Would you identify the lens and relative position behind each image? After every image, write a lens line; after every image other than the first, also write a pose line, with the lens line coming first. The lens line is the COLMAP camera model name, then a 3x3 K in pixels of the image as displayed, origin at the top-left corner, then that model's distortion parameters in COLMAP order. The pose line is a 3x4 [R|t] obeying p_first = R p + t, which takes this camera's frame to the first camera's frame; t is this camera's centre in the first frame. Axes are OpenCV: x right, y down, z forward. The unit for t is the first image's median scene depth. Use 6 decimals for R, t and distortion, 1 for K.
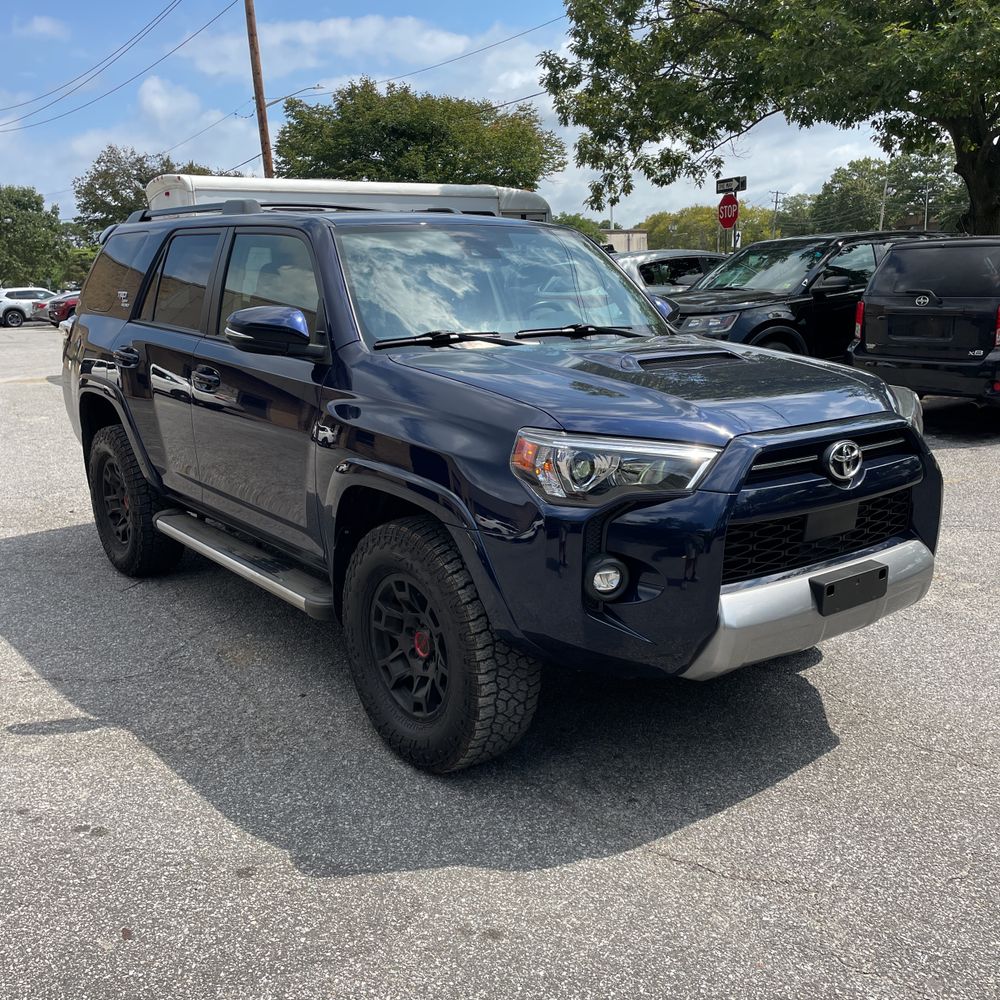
lens RADIAL K [[1022.9, 0, 508.3], [0, 1022.9, 496.7], [0, 0, 1]] dist [0.042089, 0.000000]
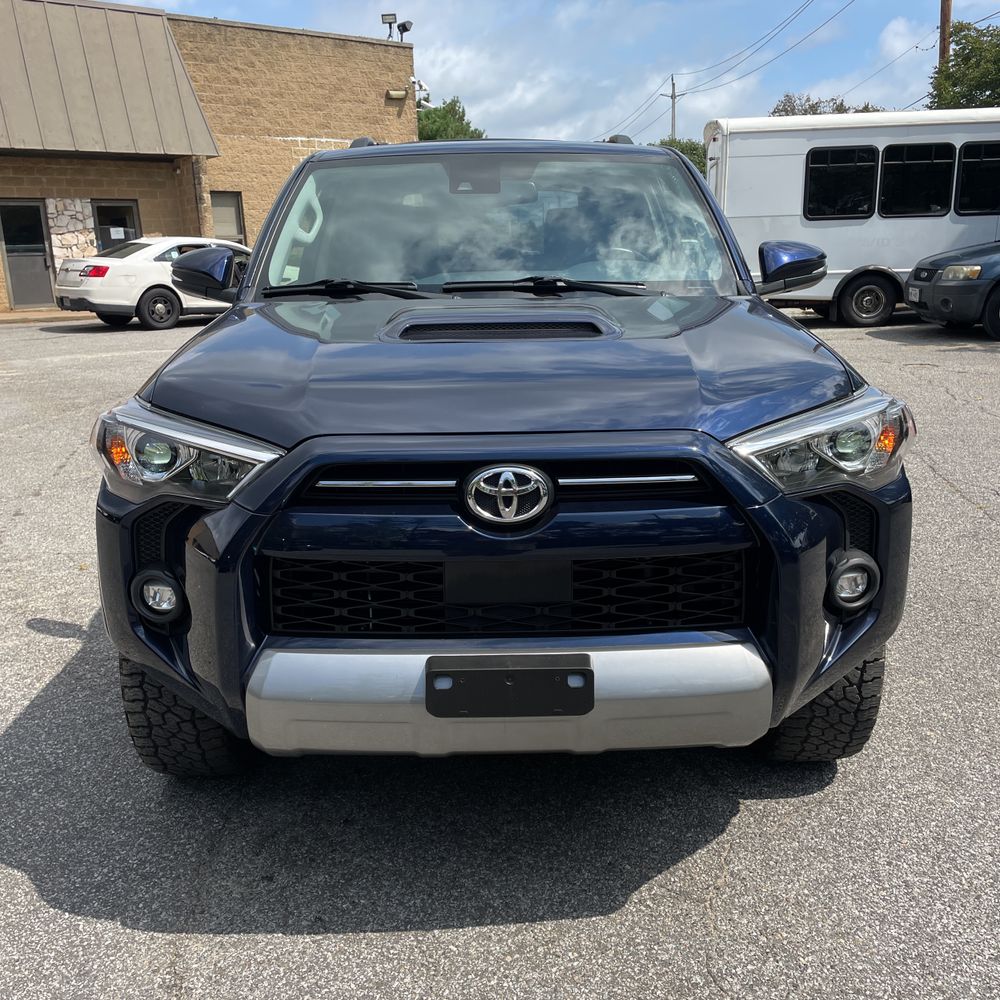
lens RADIAL K [[1022.9, 0, 497.5], [0, 1022.9, 500.9], [0, 0, 1]] dist [0.042089, 0.000000]
pose [[0.794533, 0.152284, -0.587815, 0.699101], [-0.123009, 0.988336, 0.089779, -0.088102], [0.594631, 0.000974, 0.803998, 0.471632]]
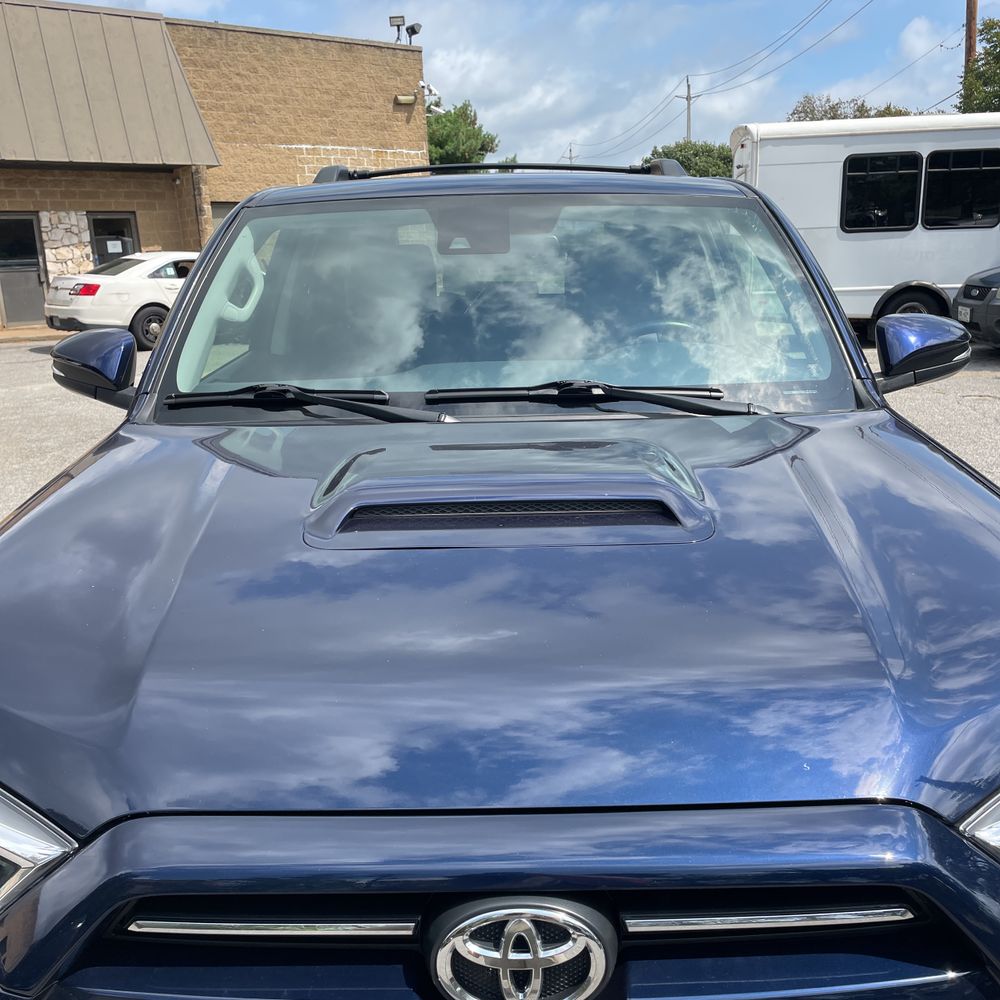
lens RADIAL K [[1022.9, 0, 499.4], [0, 1022.9, 501.2], [0, 0, 1]] dist [0.042089, 0.000000]
pose [[0.787818, 0.148334, -0.597779, 0.485676], [-0.118518, 0.988937, 0.089201, -0.200186], [0.604398, 0.000574, 0.796682, 0.740297]]
